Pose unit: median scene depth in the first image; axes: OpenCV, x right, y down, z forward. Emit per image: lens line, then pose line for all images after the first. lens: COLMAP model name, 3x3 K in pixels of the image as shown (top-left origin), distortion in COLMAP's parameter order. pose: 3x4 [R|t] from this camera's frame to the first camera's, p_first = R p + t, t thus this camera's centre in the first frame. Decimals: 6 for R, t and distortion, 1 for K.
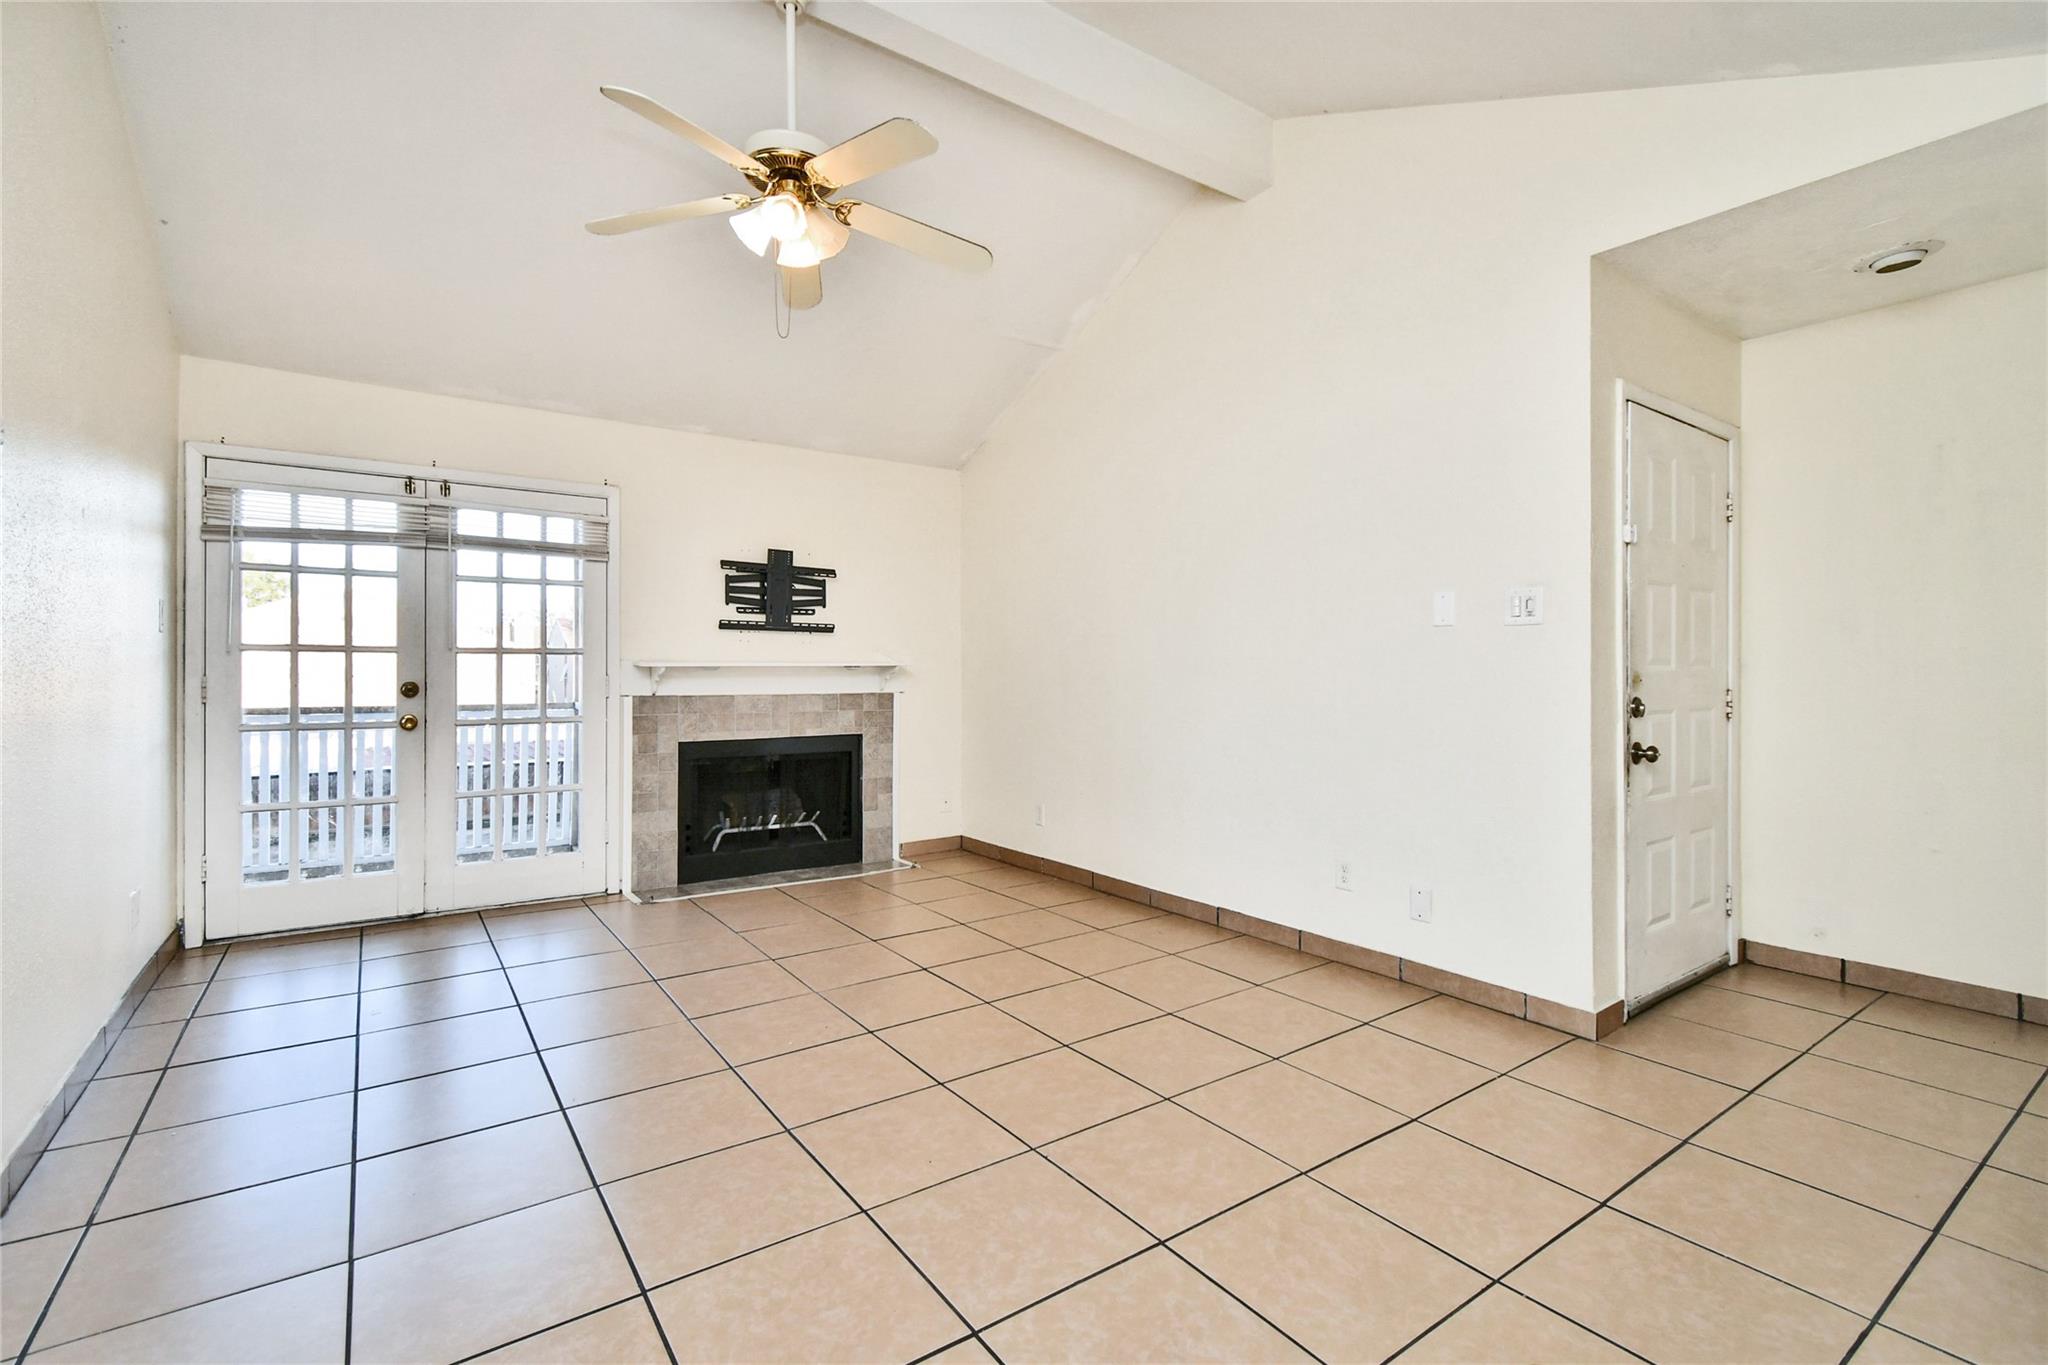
lens RADIAL K [[918.8, 0, 1027.6], [0, 918.8, 668.9], [0, 0, 1]] dist [0.004815, -0.002530]
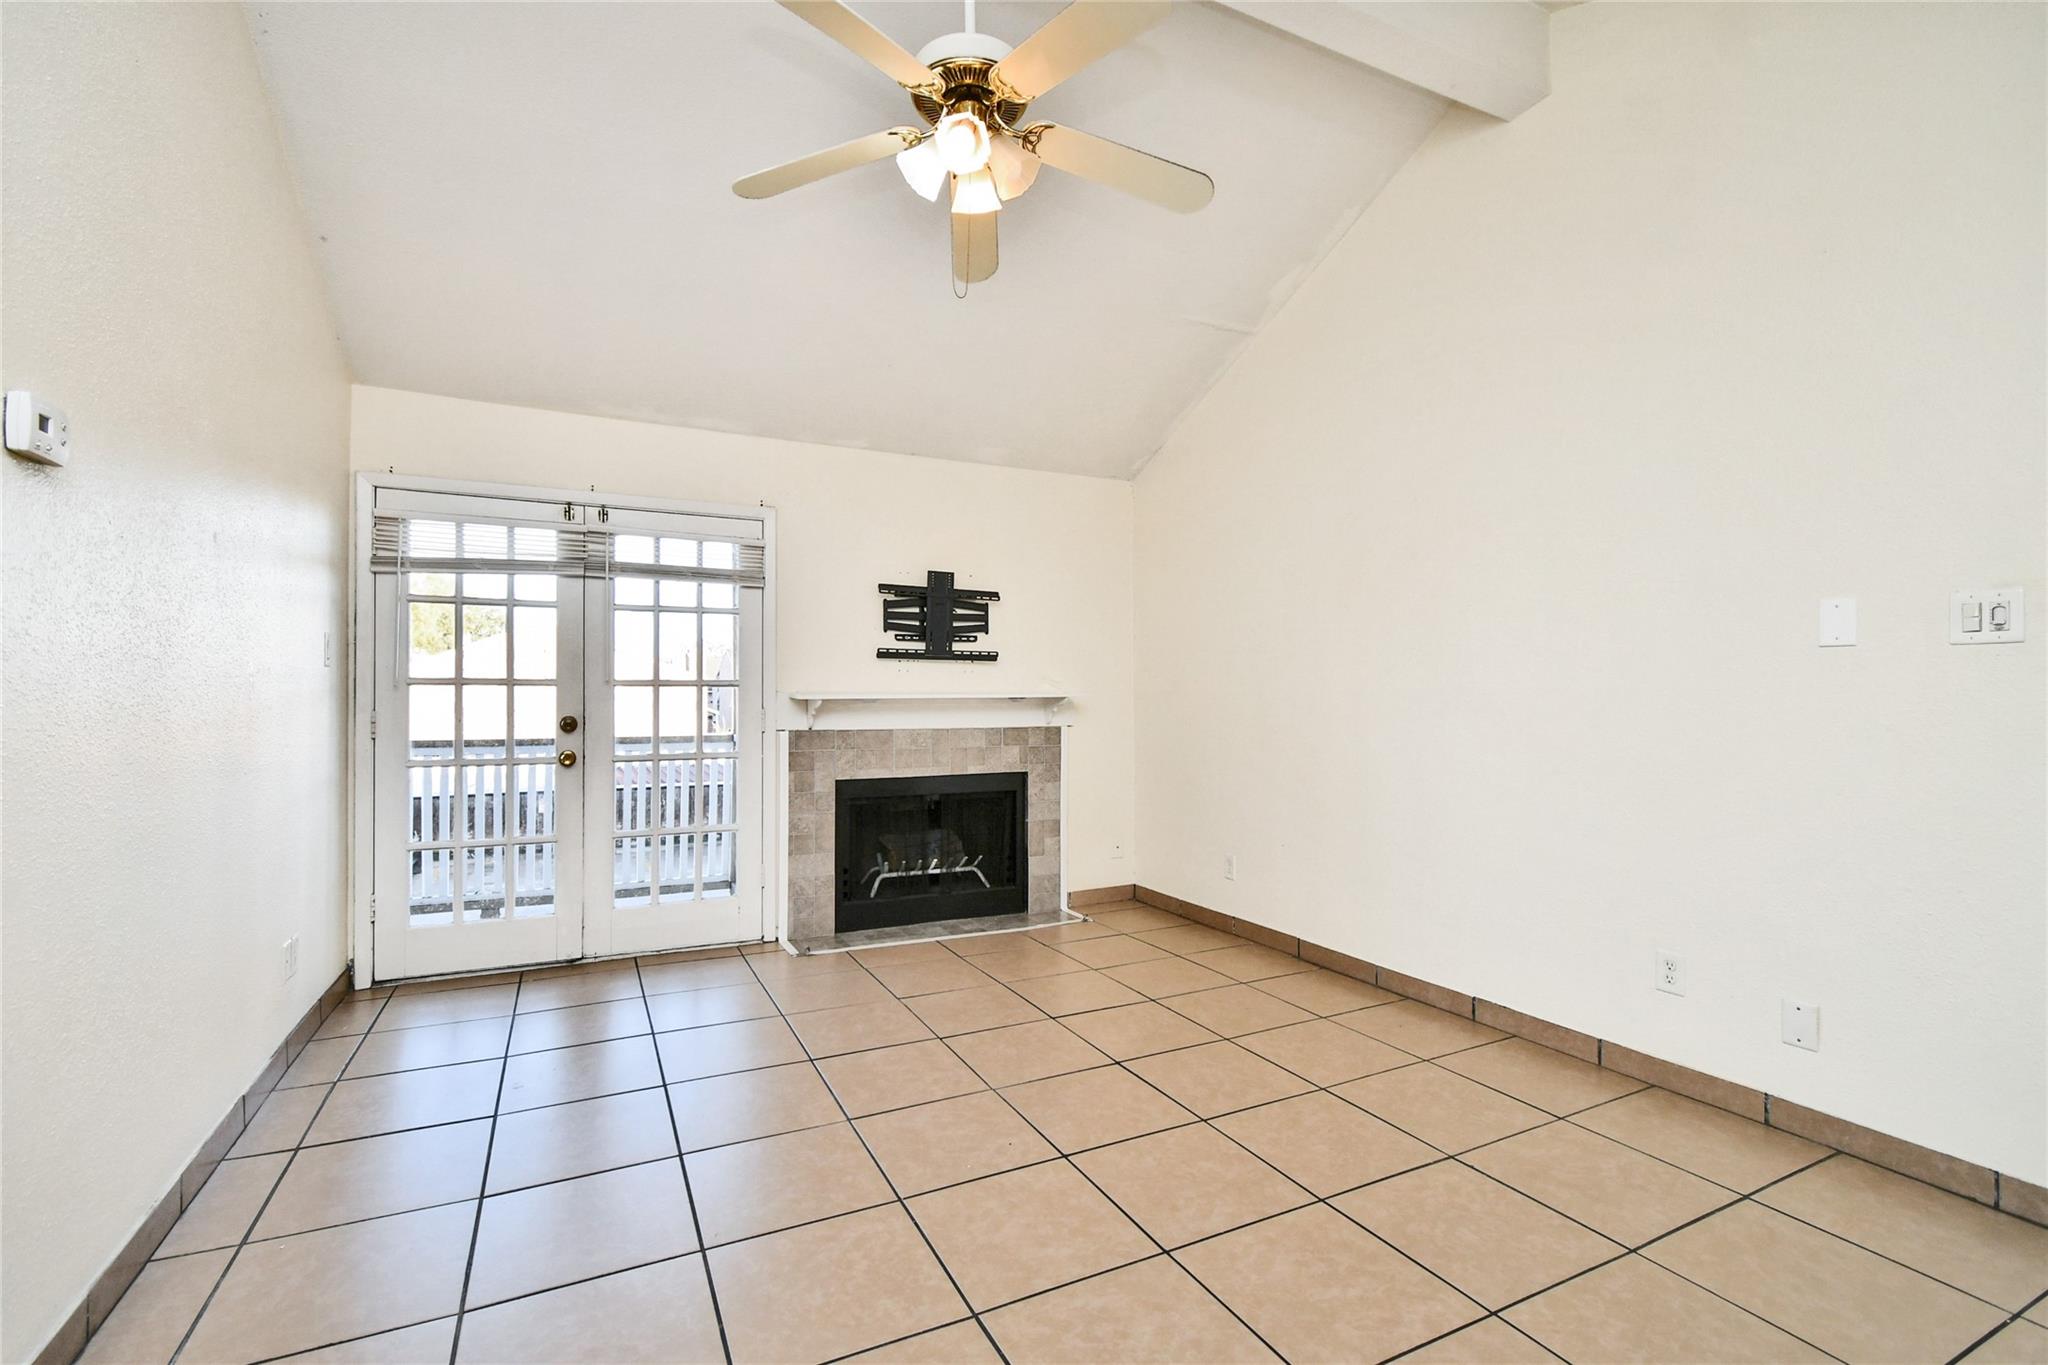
lens RADIAL K [[918.8, 0, 1023.2], [0, 918.8, 691.1], [0, 0, 1]] dist [0.004815, -0.002530]
pose [[0.987203, -0.003008, -0.159437, -0.054883], [0.002256, 0.999985, -0.004897, -0.006760], [0.159450, 0.004475, 0.987196, 0.139771]]
